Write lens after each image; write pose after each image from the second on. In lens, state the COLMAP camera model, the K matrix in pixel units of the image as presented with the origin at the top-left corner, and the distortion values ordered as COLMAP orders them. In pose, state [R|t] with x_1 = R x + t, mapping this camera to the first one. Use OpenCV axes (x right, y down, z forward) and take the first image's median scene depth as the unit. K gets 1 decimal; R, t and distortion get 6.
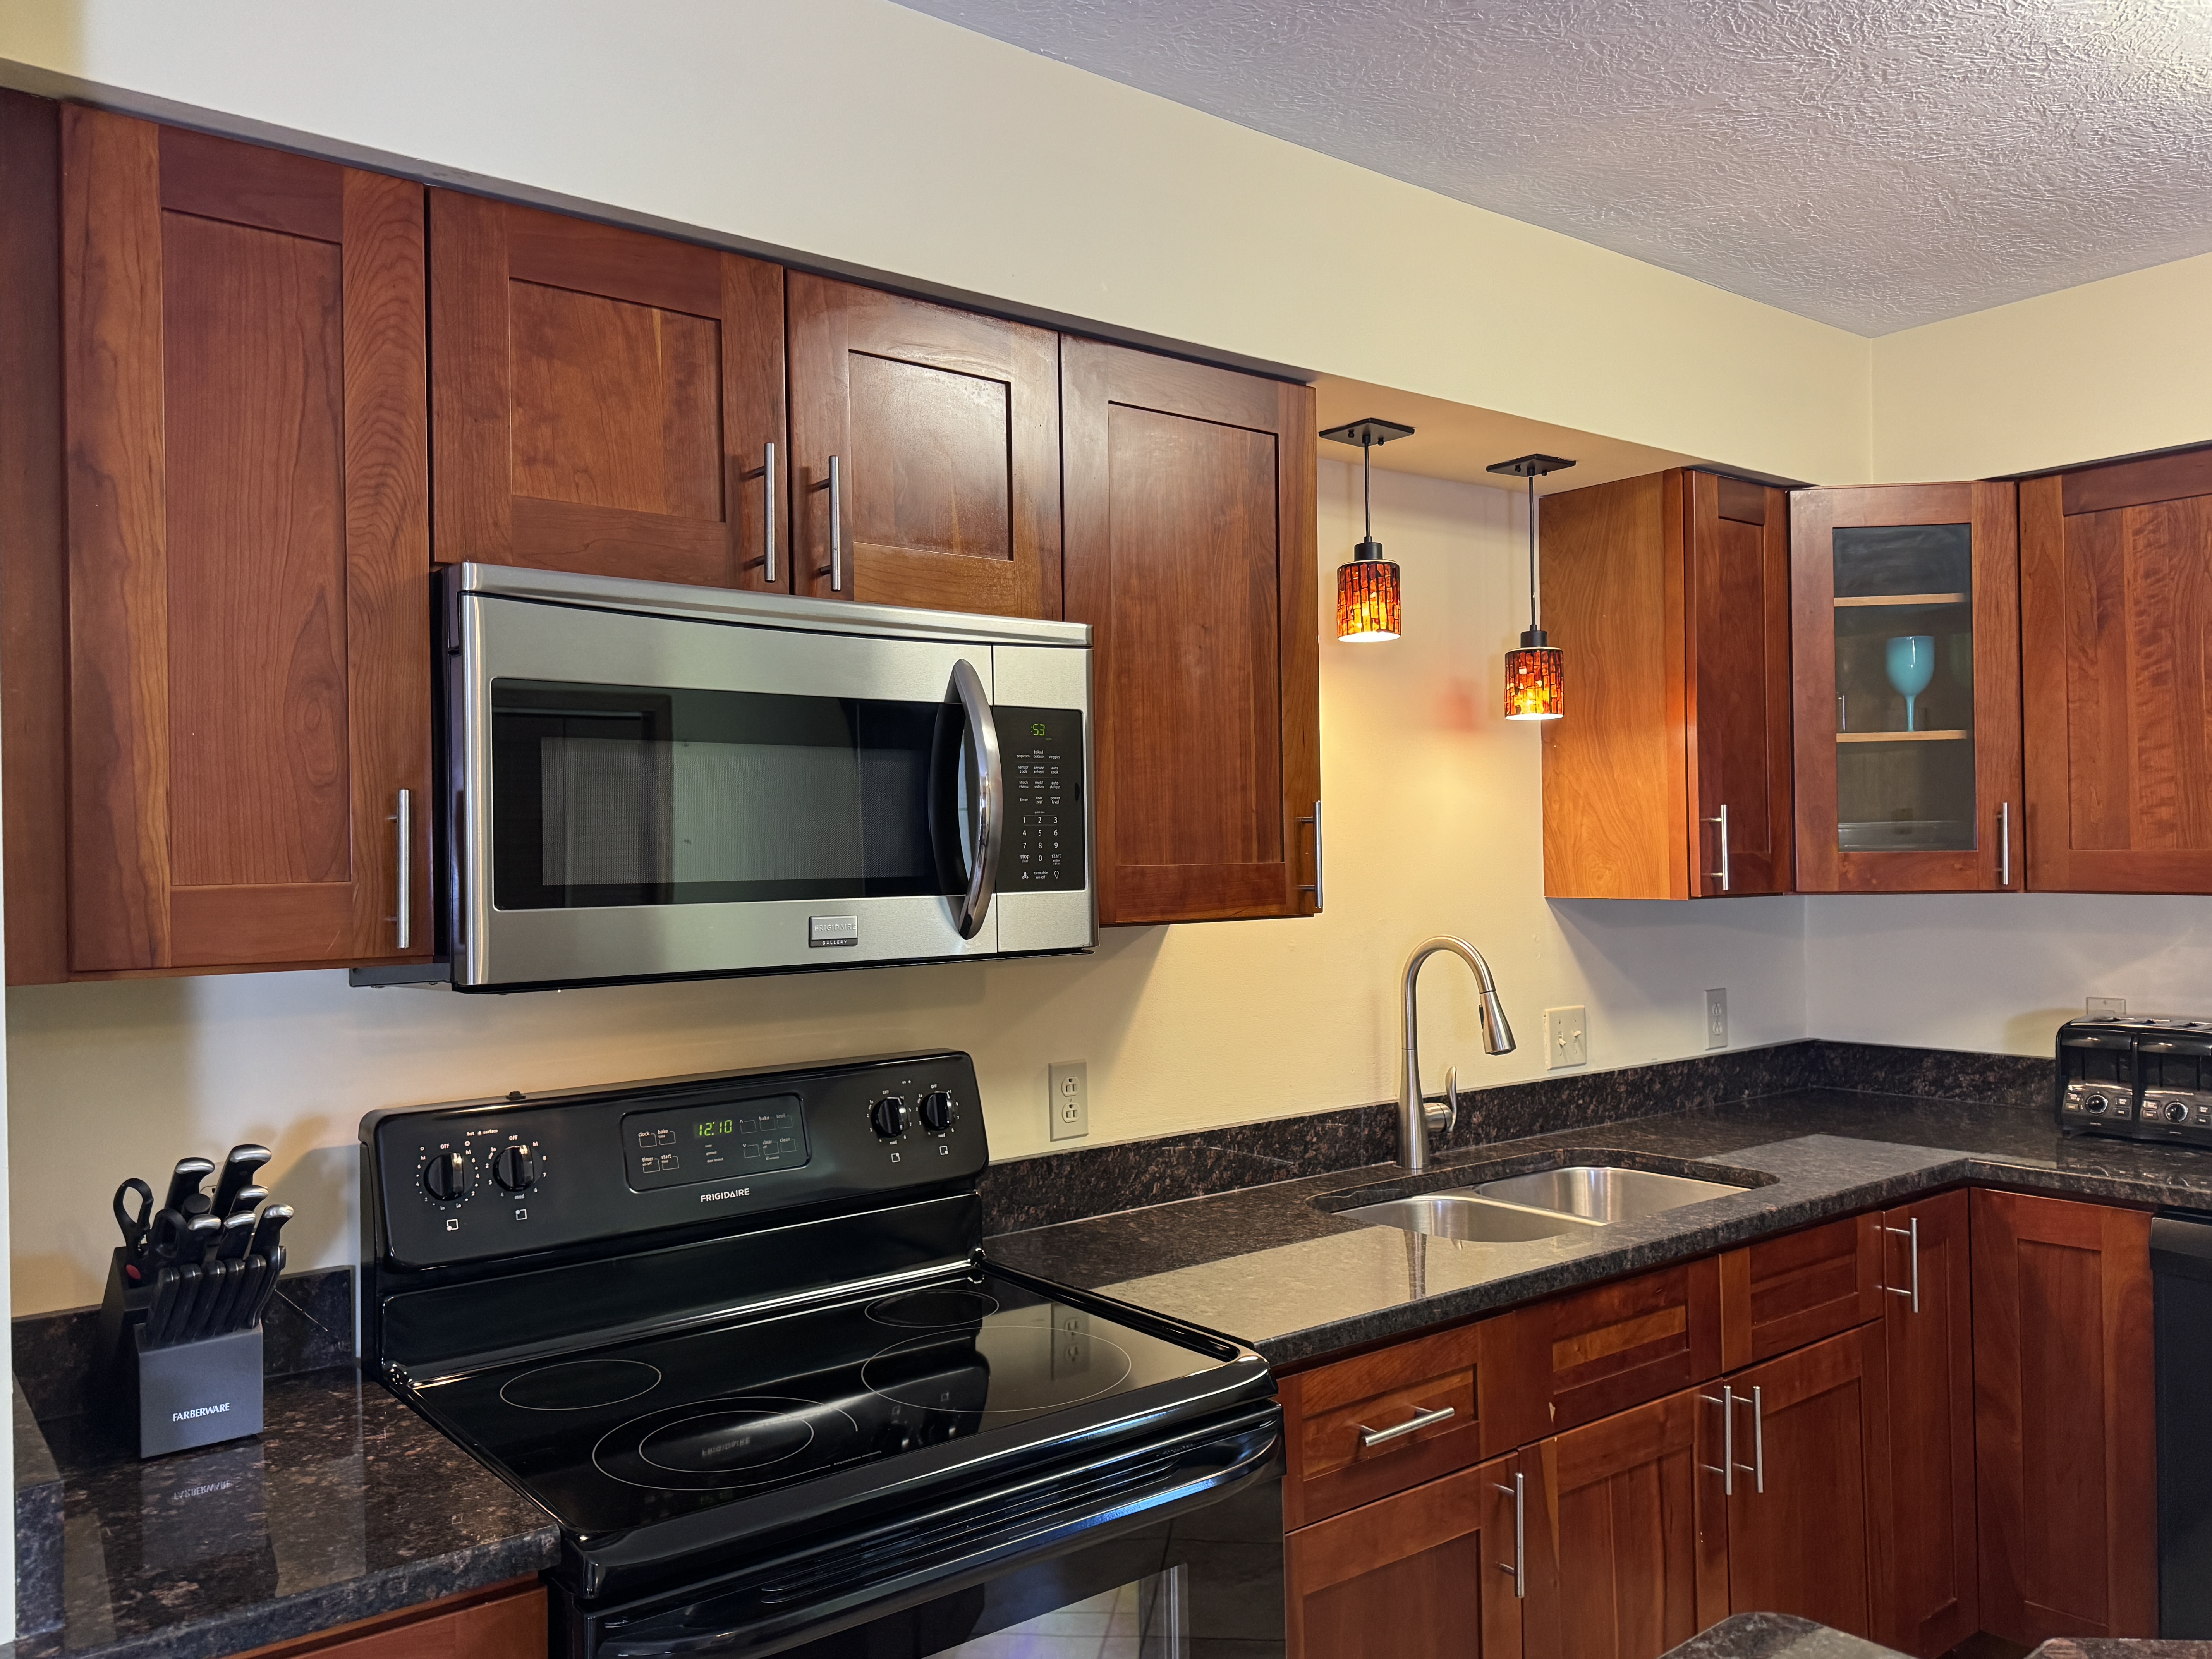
lens RADIAL K [[1682.1, 0, 1108.6], [0, 1682.1, 828.7], [0, 0, 1]] dist [0.087492, -0.098259]
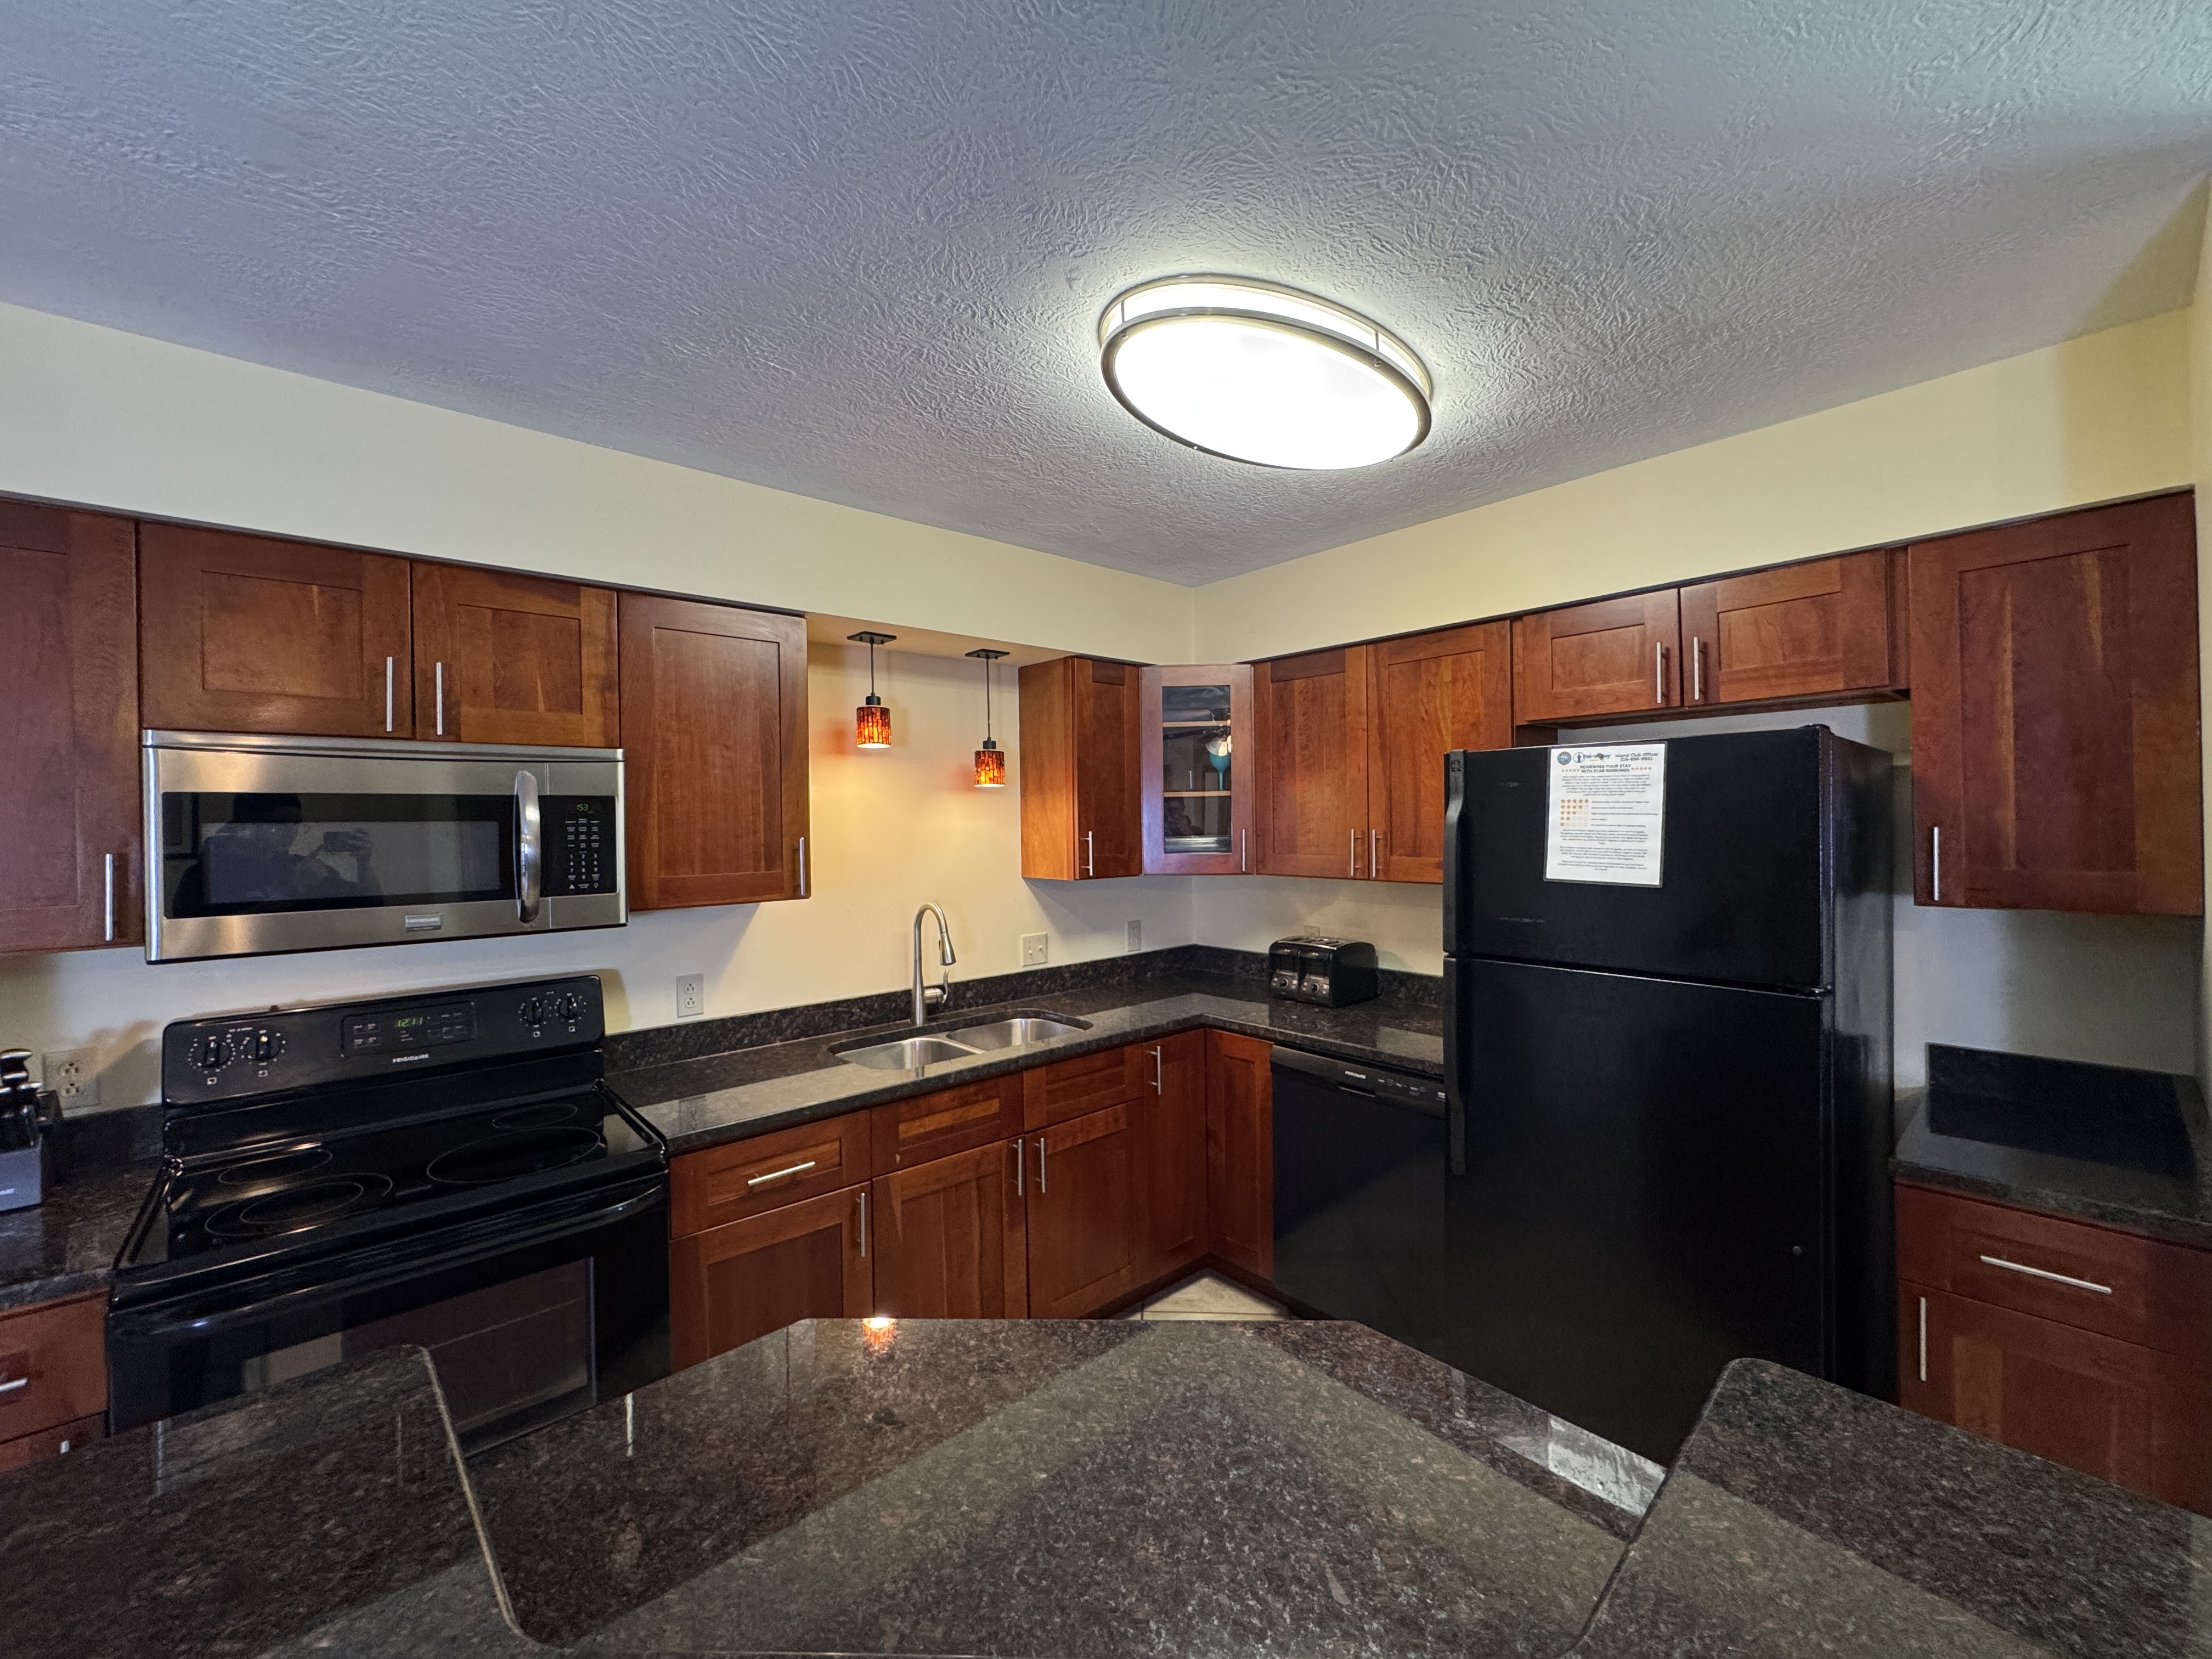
lens RADIAL K [[891.1, 0, 1107.7], [0, 891.1, 821.9], [0, 0, 1]] dist [0.001711, 0.001062]
pose [[0.998586, 0.000758, 0.053161, 0.469919], [-0.001532, 0.999893, 0.014517, -0.056612], [-0.053144, -0.014578, 0.998480, -0.012223]]
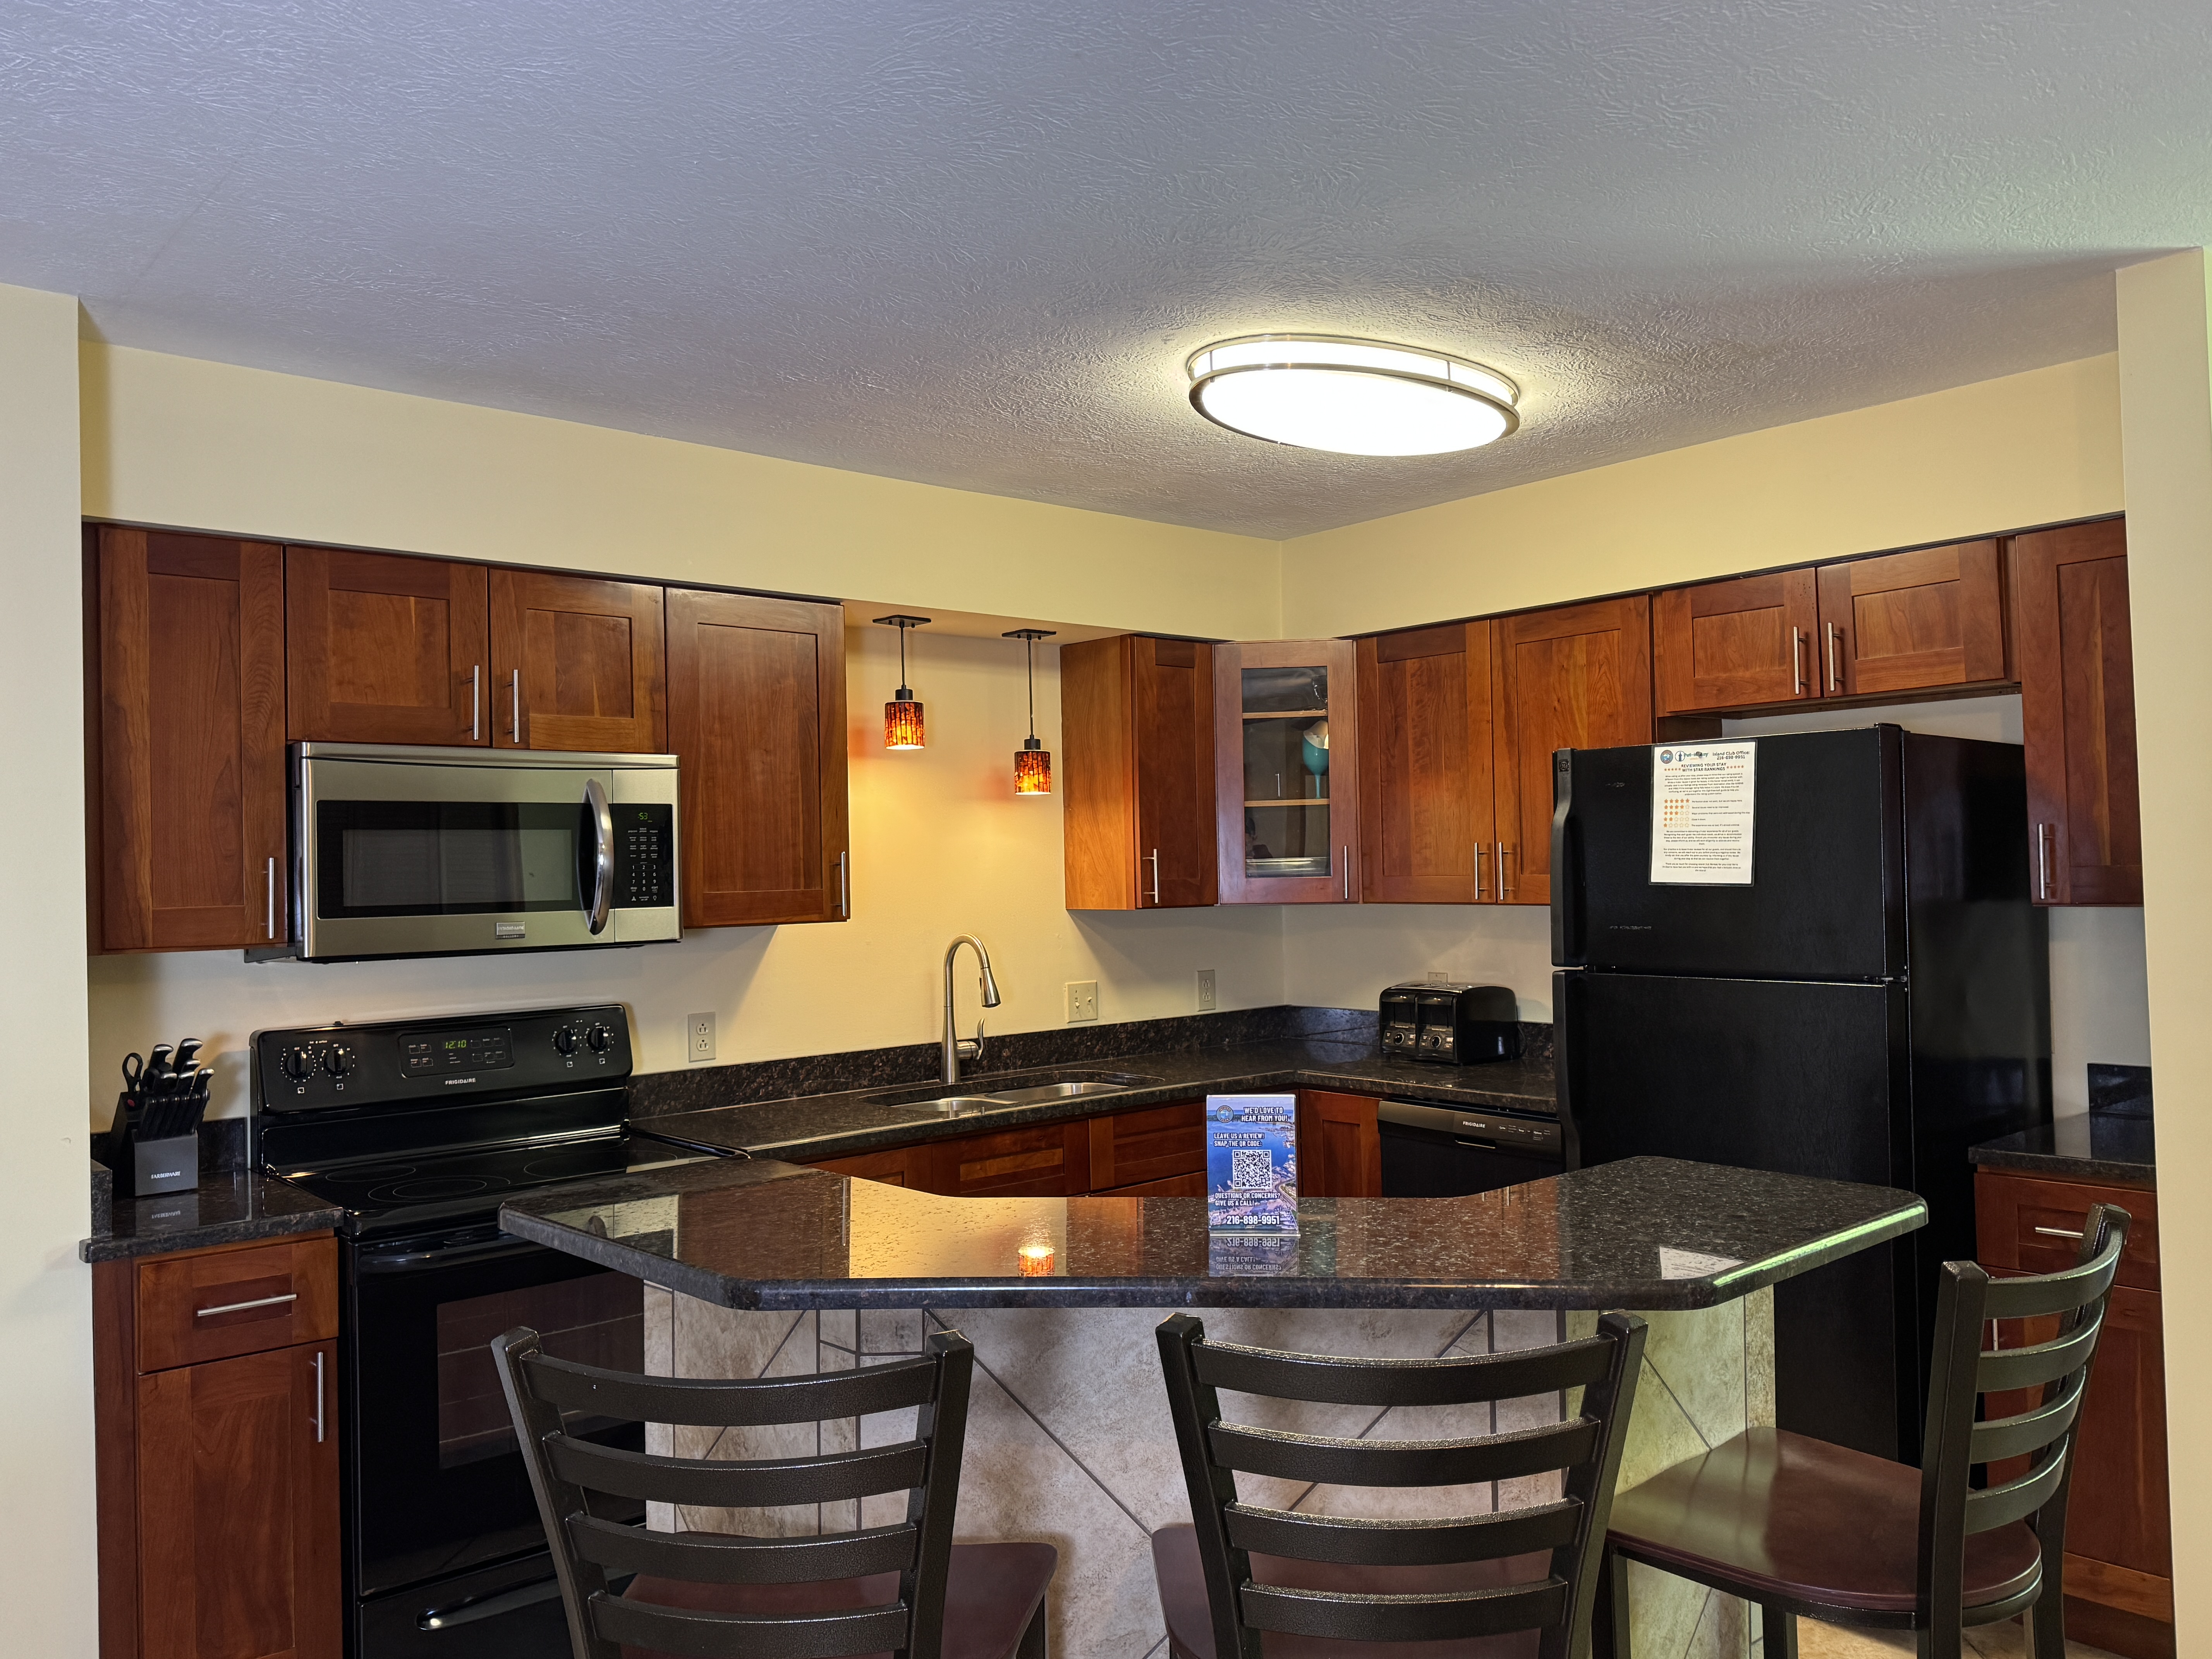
lens RADIAL K [[1682.1, 0, 1112.0], [0, 1682.1, 831.5], [0, 0, 1]] dist [0.087492, -0.098259]
pose [[0.998974, -0.005510, 0.044962, 0.361860], [0.005950, 0.999935, -0.009675, -0.022035], [-0.044906, 0.009933, 0.998942, -0.784447]]
